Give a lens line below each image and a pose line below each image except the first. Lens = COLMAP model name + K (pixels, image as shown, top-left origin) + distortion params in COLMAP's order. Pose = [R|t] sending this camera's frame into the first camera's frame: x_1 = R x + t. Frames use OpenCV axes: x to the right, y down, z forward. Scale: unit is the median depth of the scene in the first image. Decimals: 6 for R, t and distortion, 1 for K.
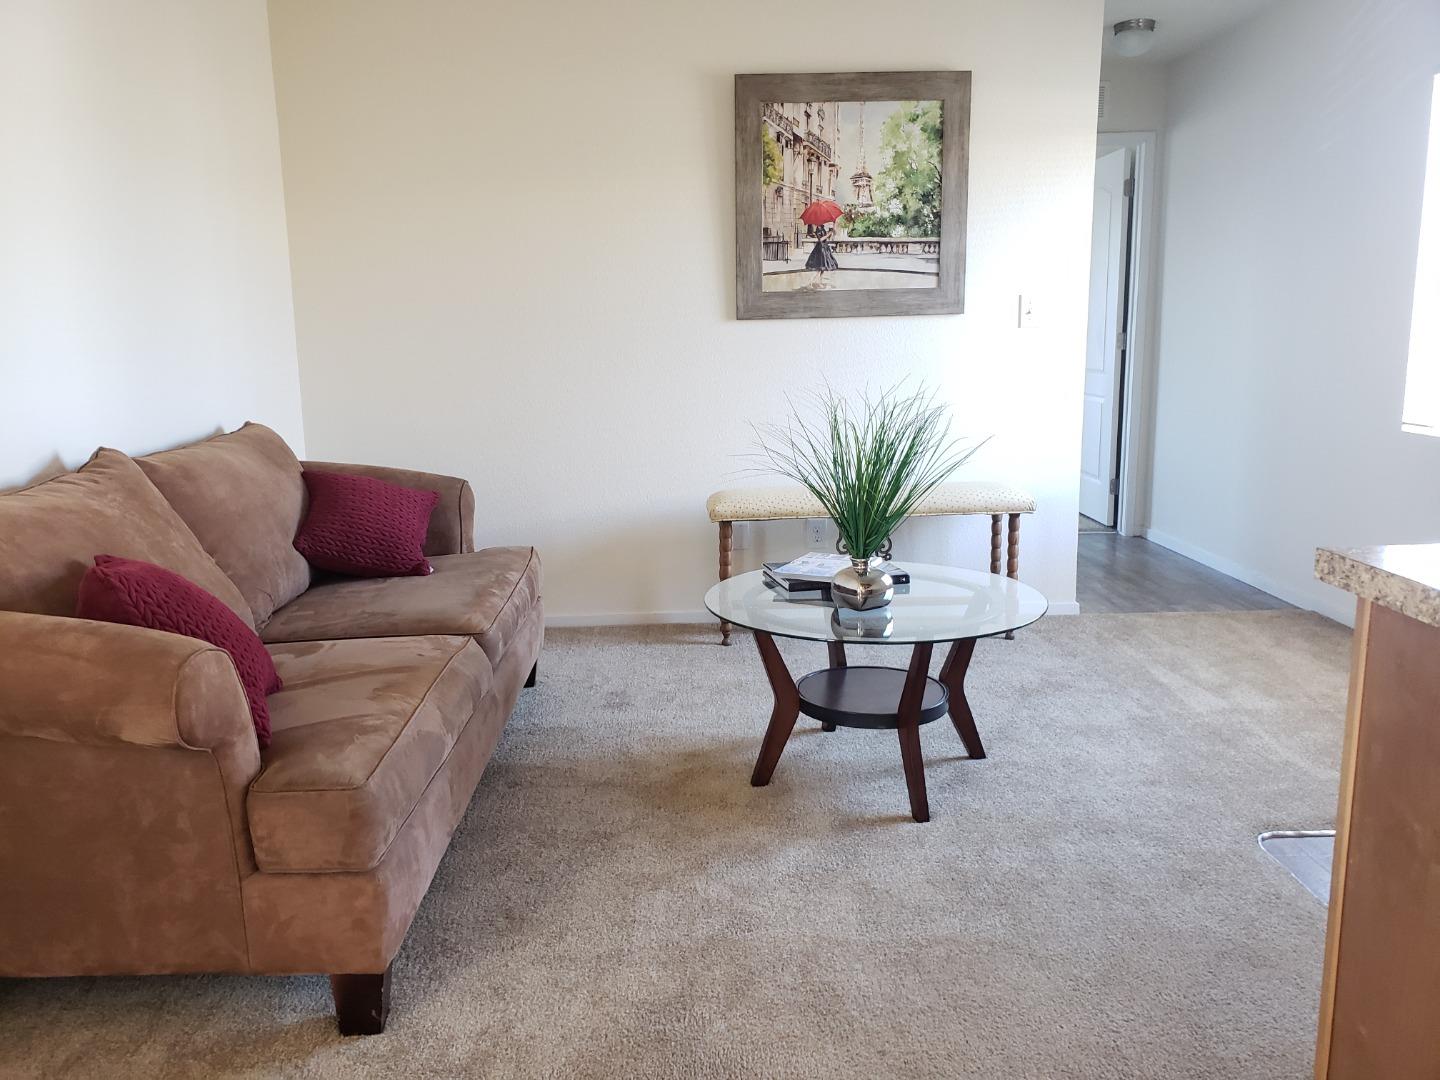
lens RADIAL K [[1138.4, 0, 714.7], [0, 1138.4, 544.4], [0, 0, 1]] dist [0.040953, -0.008248]
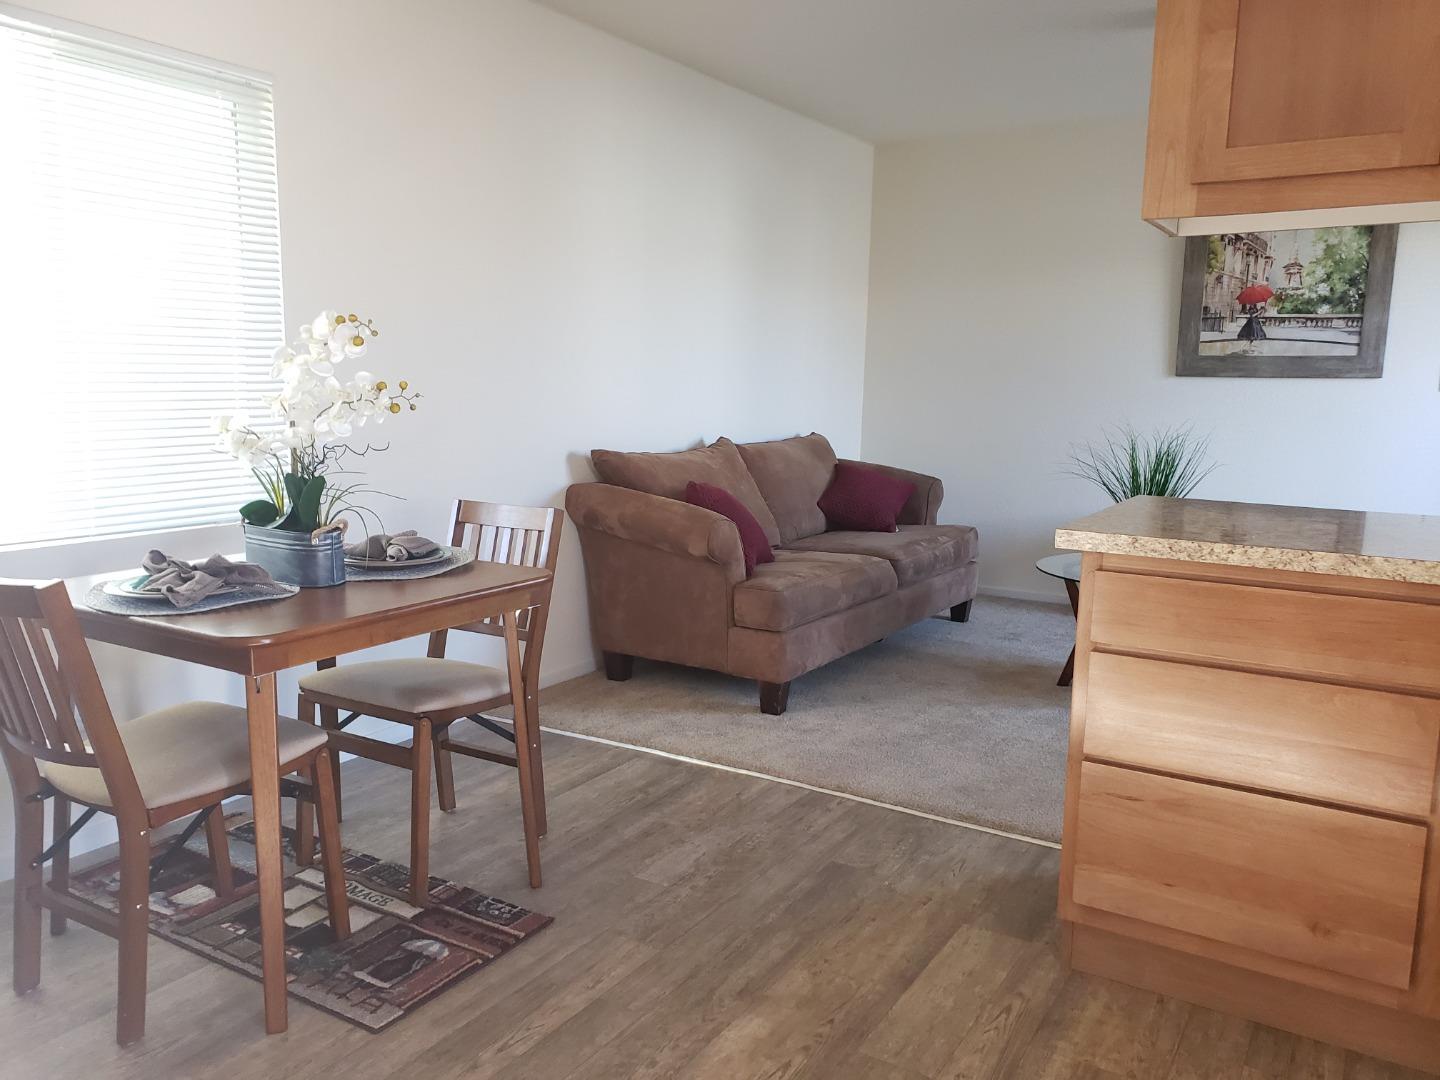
lens RADIAL K [[1138.4, 0, 714.7], [0, 1138.4, 544.4], [0, 0, 1]] dist [0.040953, -0.008248]
pose [[0.841048, 0.112100, -0.529219, 0.293692], [-0.130012, 0.991507, 0.003405, 0.054514], [0.525106, 0.065941, 0.848479, -0.365291]]
